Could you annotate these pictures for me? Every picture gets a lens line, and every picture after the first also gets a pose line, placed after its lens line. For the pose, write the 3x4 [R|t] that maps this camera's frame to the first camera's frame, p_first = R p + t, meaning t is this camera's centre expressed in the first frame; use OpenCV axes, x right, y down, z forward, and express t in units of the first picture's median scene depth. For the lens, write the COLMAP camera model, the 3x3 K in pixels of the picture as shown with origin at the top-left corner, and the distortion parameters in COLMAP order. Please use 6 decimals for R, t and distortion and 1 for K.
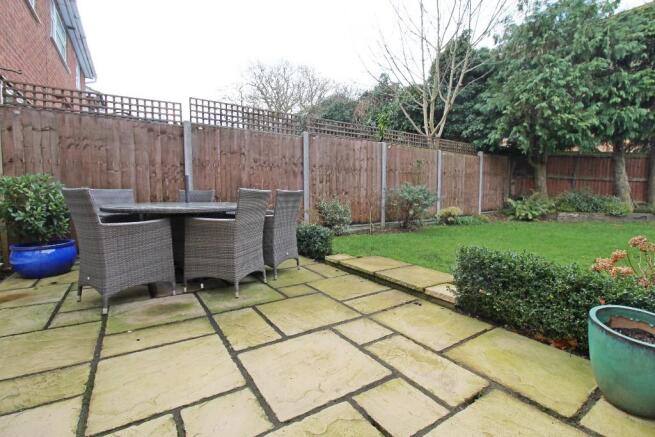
lens RADIAL K [[303.4, 0, 333.4], [0, 303.4, 219.7], [0, 0, 1]] dist [-0.009993, -0.006221]
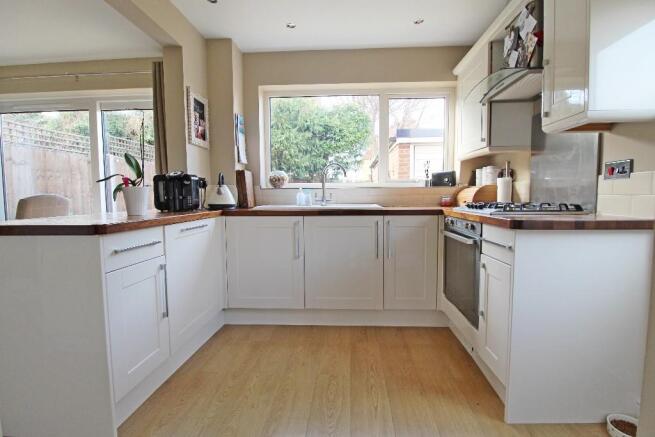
lens RADIAL K [[303.4, 0, 329.9], [0, 303.4, 219.2], [0, 0, 1]] dist [-0.009993, -0.006221]
pose [[0.607198, -0.068869, 0.791560, -0.561276], [0.072114, 0.996901, 0.031416, -0.024798], [-0.791271, 0.038007, 0.610283, -0.264819]]
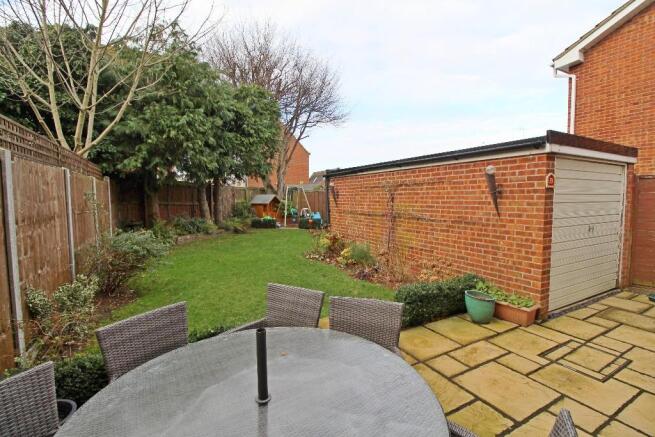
lens RADIAL K [[303.4, 0, 336.2], [0, 303.4, 220.6], [0, 0, 1]] dist [-0.009993, -0.006221]
pose [[0.075495, -0.077407, 0.994137, -0.369727], [0.083361, 0.993982, 0.071064, -0.132118], [-0.993656, 0.077508, 0.081493, 0.373796]]
